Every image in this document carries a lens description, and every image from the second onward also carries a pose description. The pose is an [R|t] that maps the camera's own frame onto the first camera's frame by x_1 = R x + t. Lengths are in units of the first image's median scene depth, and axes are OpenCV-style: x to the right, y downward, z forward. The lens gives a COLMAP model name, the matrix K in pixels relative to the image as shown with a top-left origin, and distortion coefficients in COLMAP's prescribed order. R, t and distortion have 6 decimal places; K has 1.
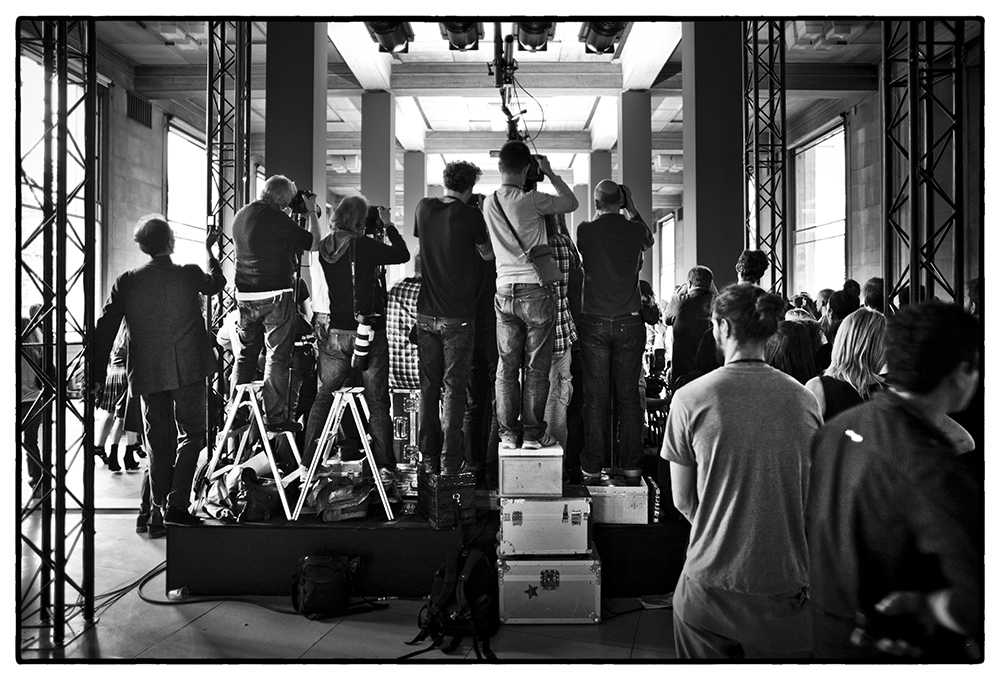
lens RADIAL K [[605.1, 0, 502.9], [0, 605.1, 298.8], [0, 0, 1]] dist [0.000738, 0.000144]
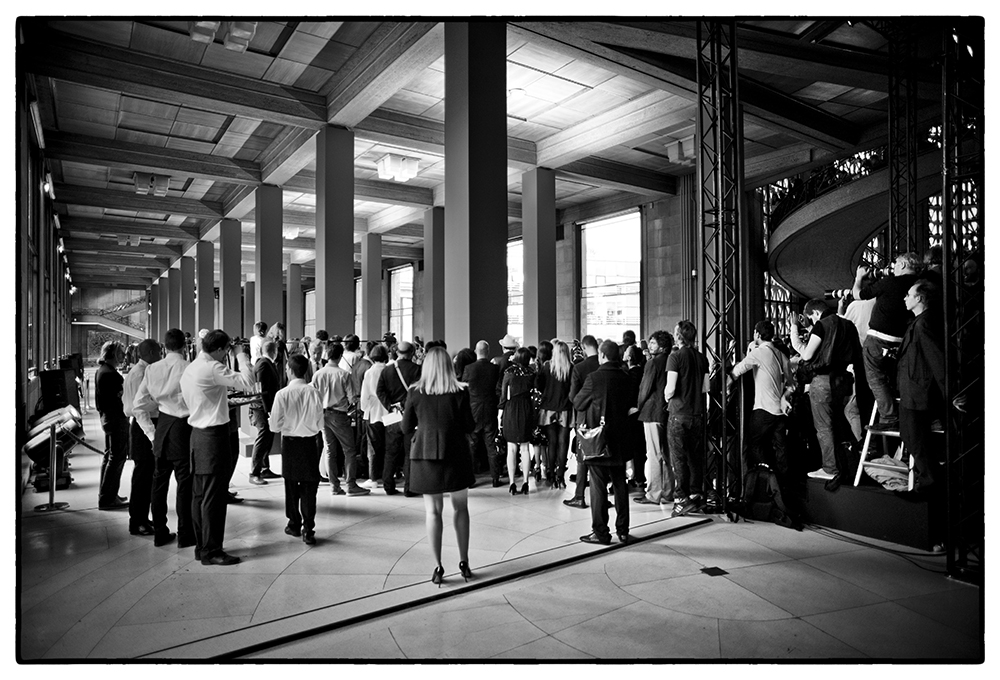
lens RADIAL K [[602.5, 0, 500.0], [0, 602.5, 340.0], [0, 0, 1]] dist [0.002669, 0.000472]
pose [[0.817984, -0.003757, 0.575229, -0.517228], [0.008693, 0.999945, -0.005831, 0.006521], [-0.575175, 0.009770, 0.817972, 0.062778]]
